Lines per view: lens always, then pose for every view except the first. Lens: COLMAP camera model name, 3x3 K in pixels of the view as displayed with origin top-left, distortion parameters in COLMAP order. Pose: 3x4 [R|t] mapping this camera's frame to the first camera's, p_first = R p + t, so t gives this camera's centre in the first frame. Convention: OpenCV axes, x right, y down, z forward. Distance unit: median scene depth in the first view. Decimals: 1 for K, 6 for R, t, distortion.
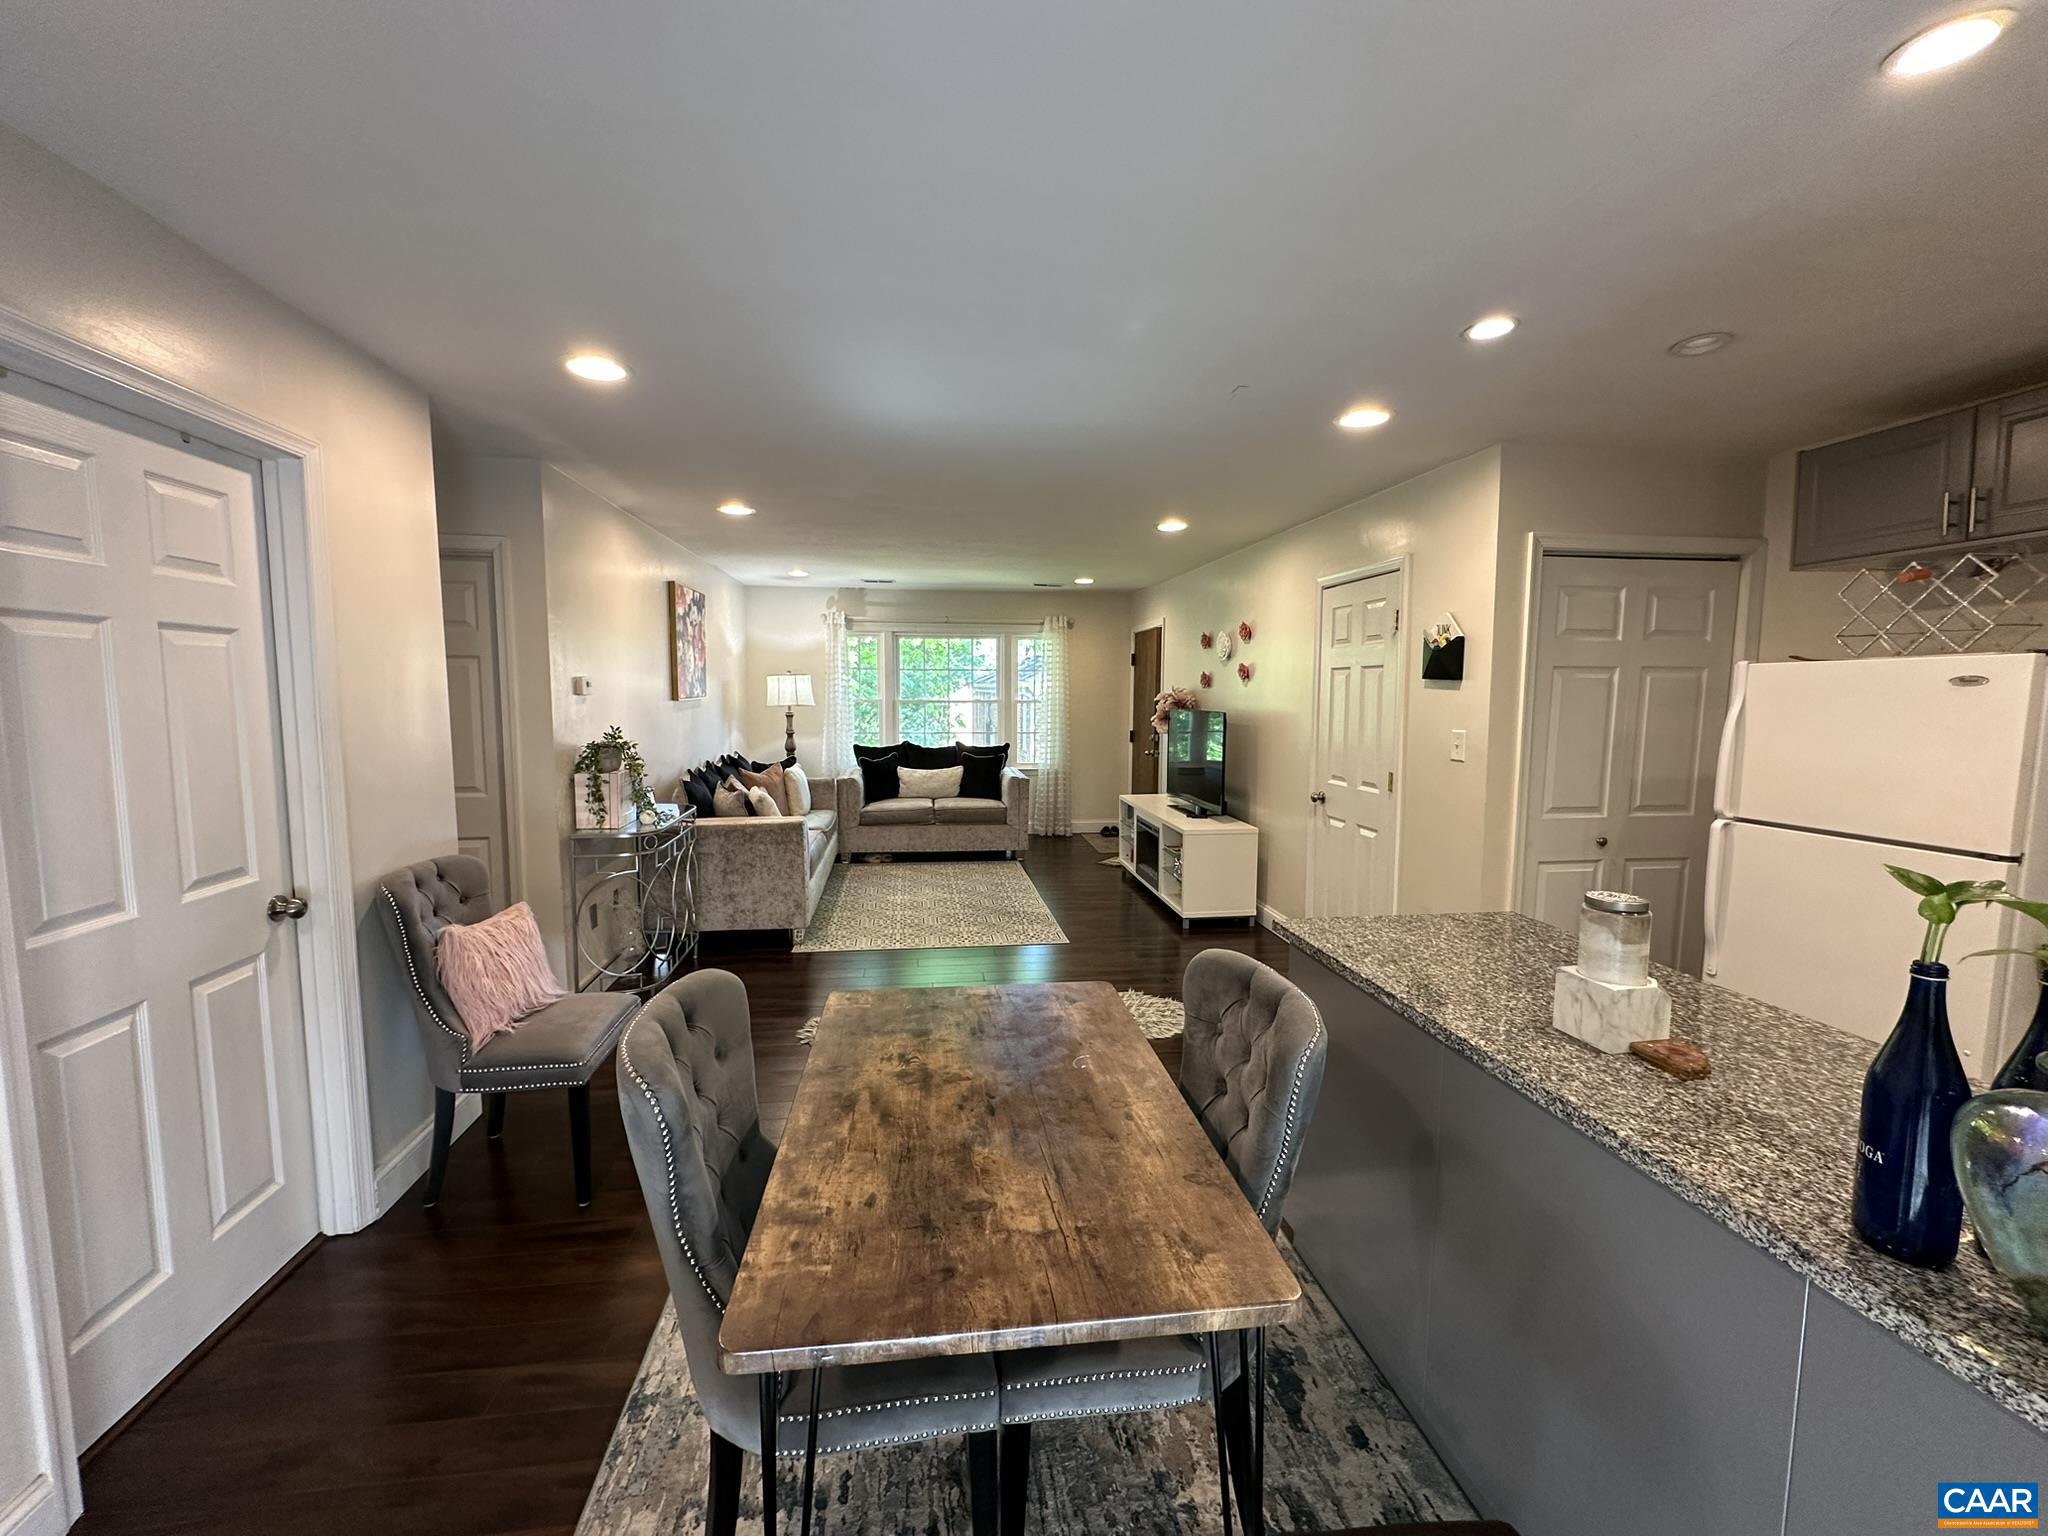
lens RADIAL K [[816.4, 0, 1022.2], [0, 816.4, 764.1], [0, 0, 1]] dist [-0.002918, 0.000973]
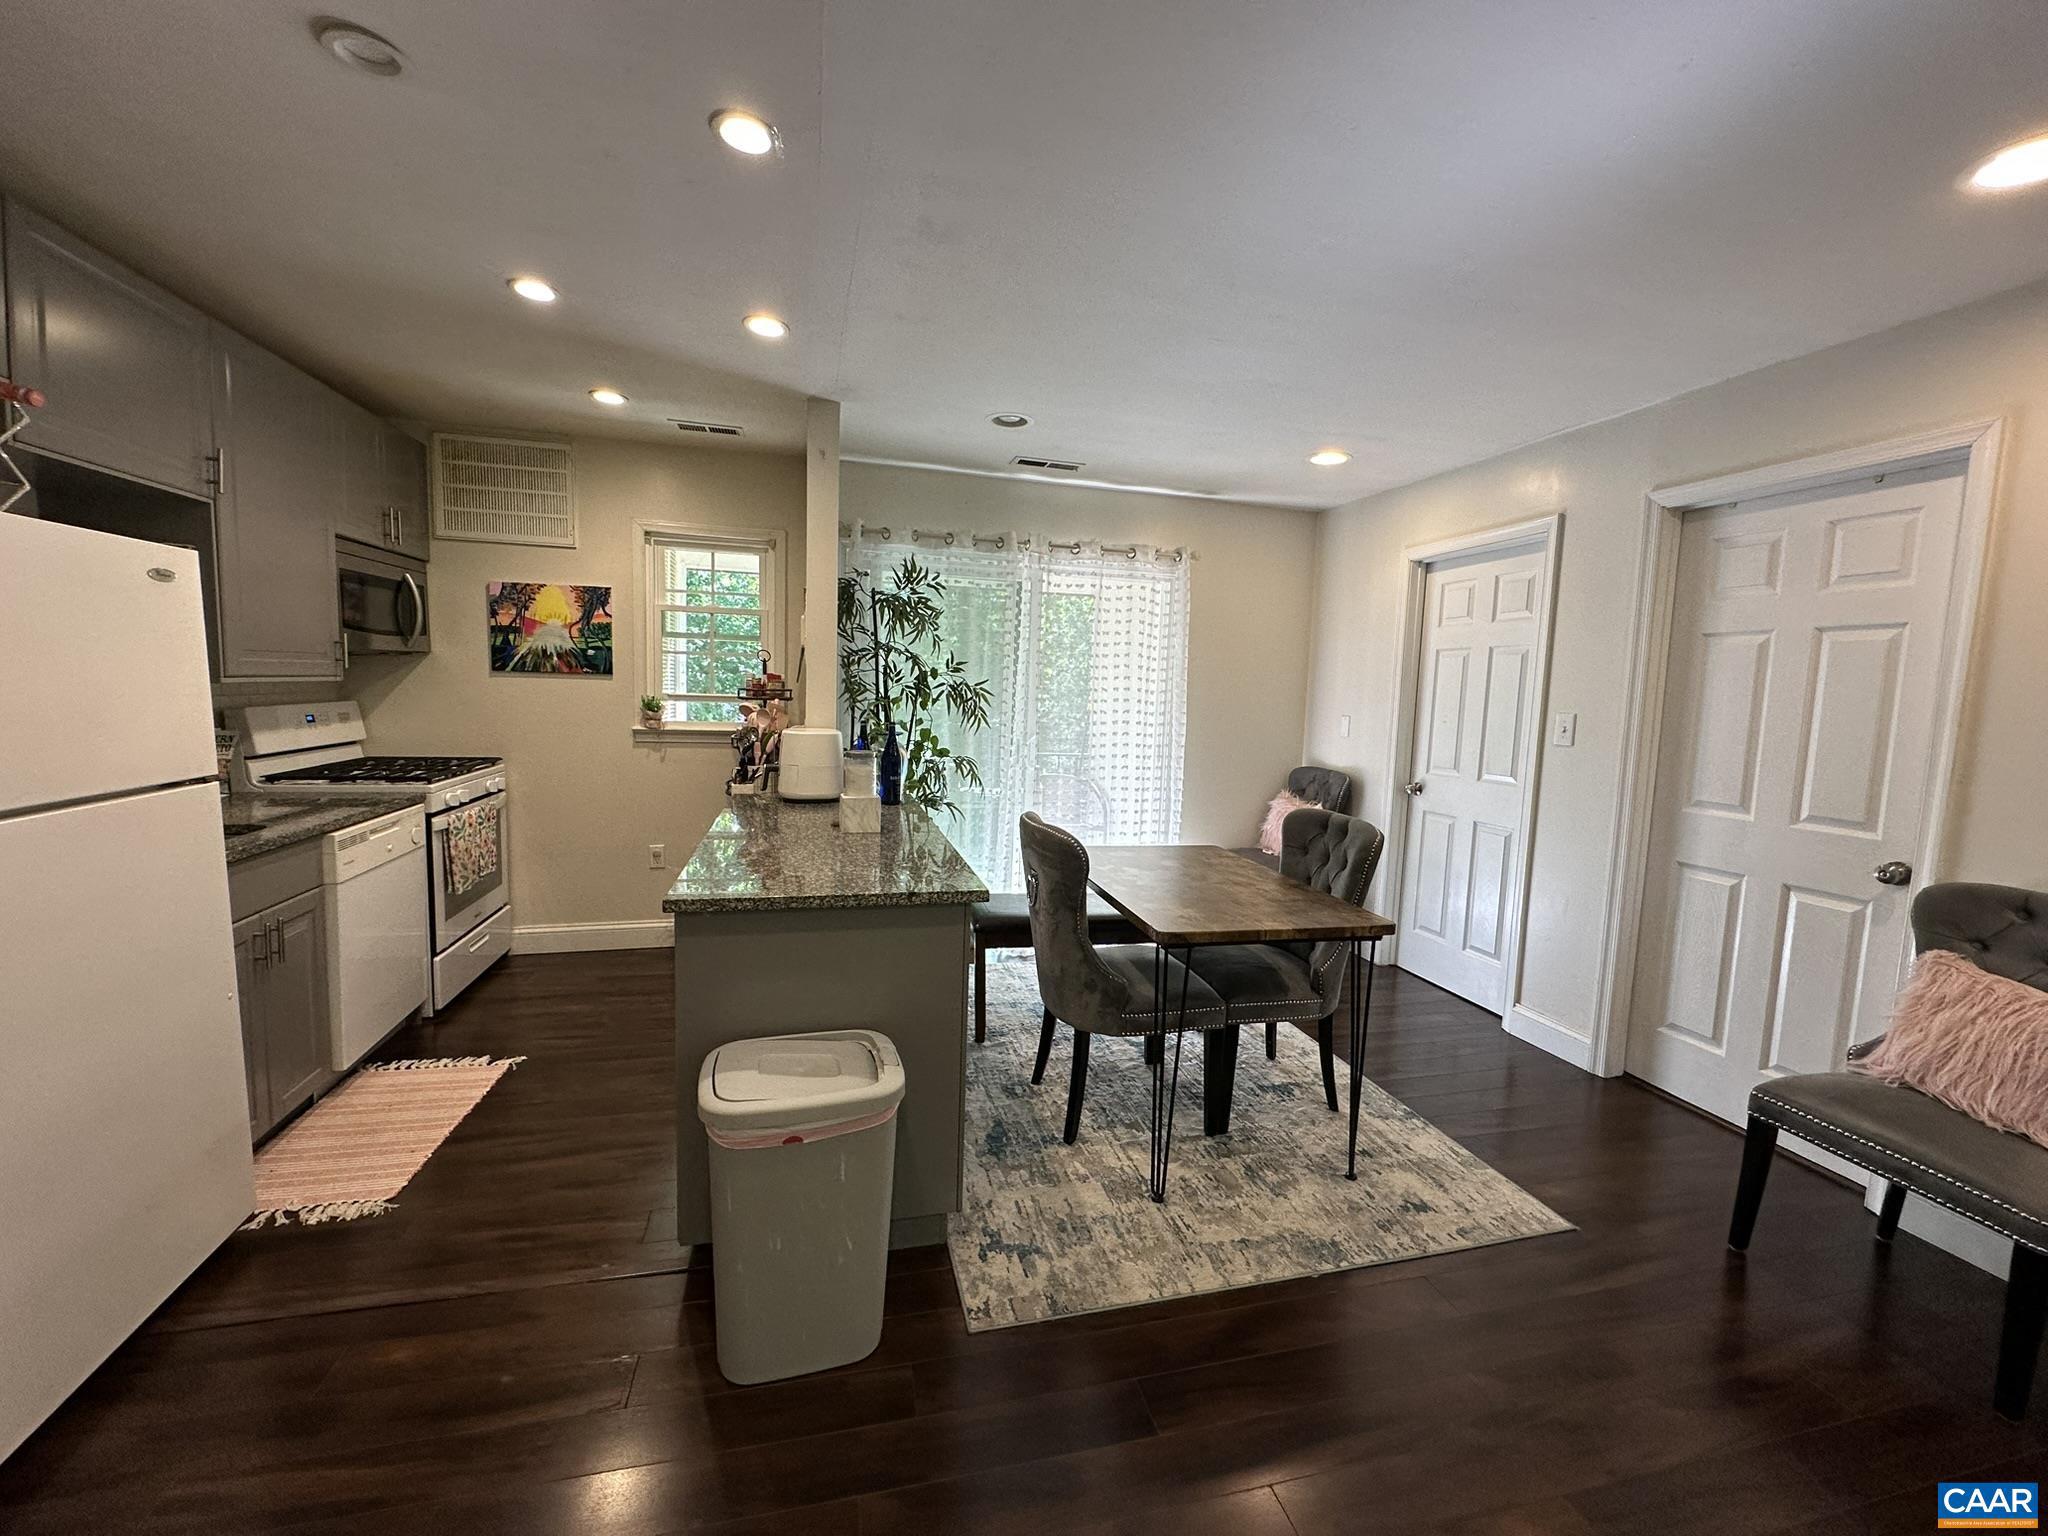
lens RADIAL K [[816.4, 0, 1022.2], [0, 816.4, 764.1], [0, 0, 1]] dist [-0.002918, 0.000973]
pose [[-0.992585, -0.029558, -0.117903, 0.175423], [-0.051056, 0.981650, 0.183729, -0.048394], [0.110309, 0.188387, -0.975880, 0.846242]]
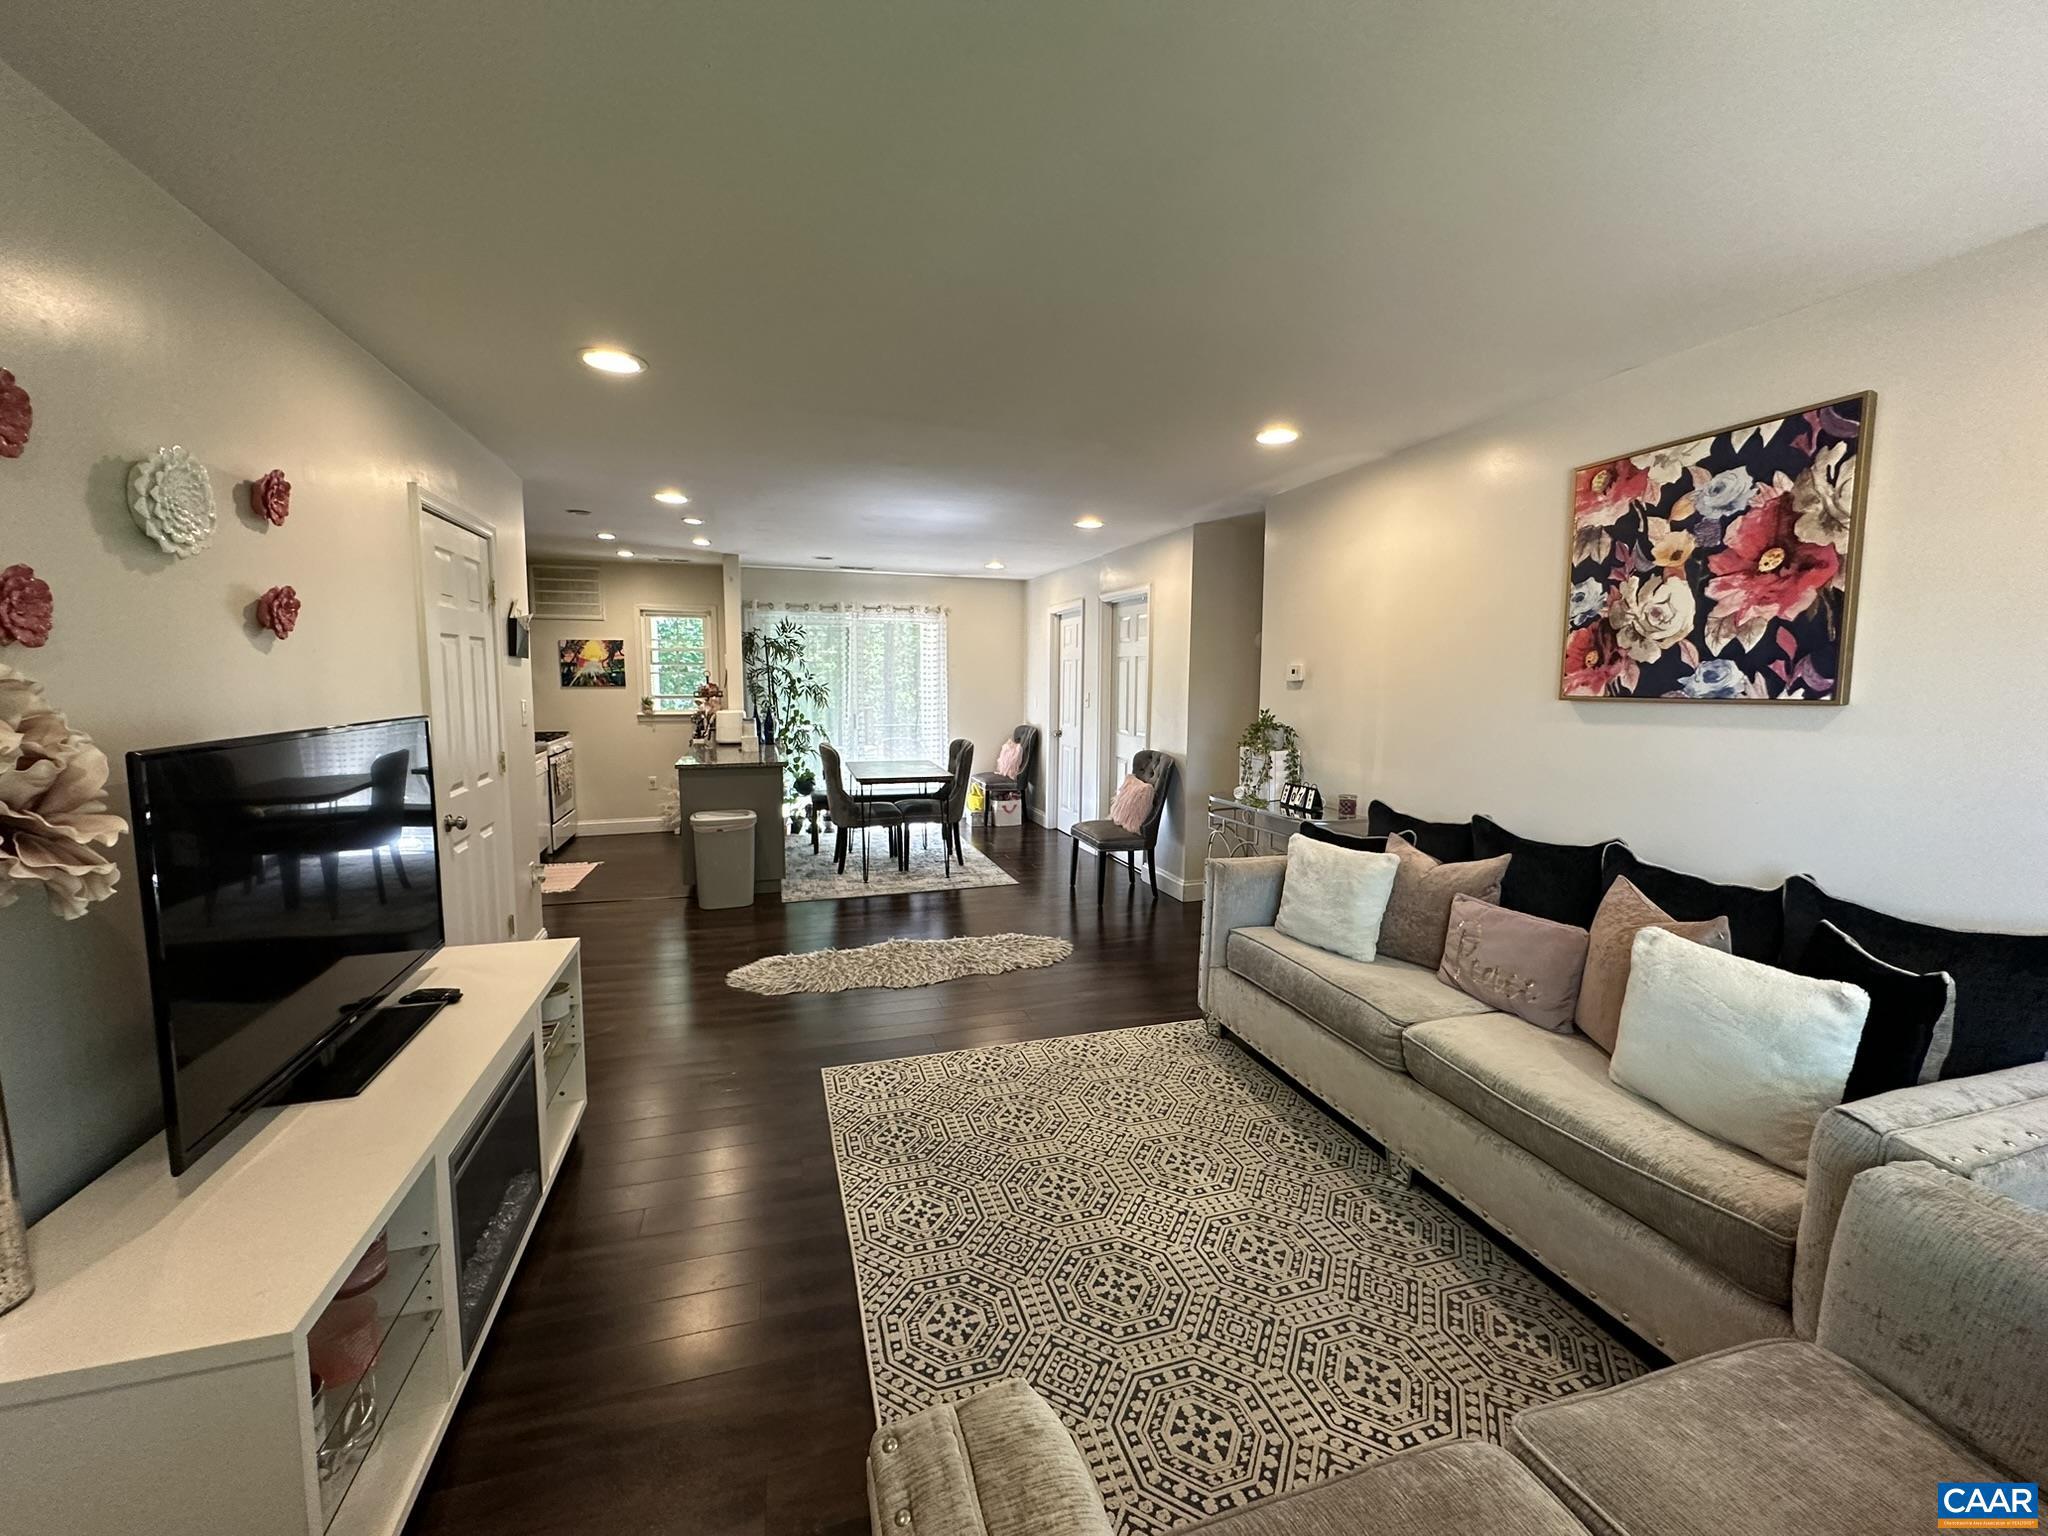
lens RADIAL K [[816.4, 0, 1022.2], [0, 816.4, 764.1], [0, 0, 1]] dist [-0.002918, 0.000973]
pose [[-0.985610, 0.006227, -0.168923, 0.009757], [-0.027609, 0.979972, 0.197213, -0.146910], [0.166768, 0.199038, -0.965698, 1.639697]]
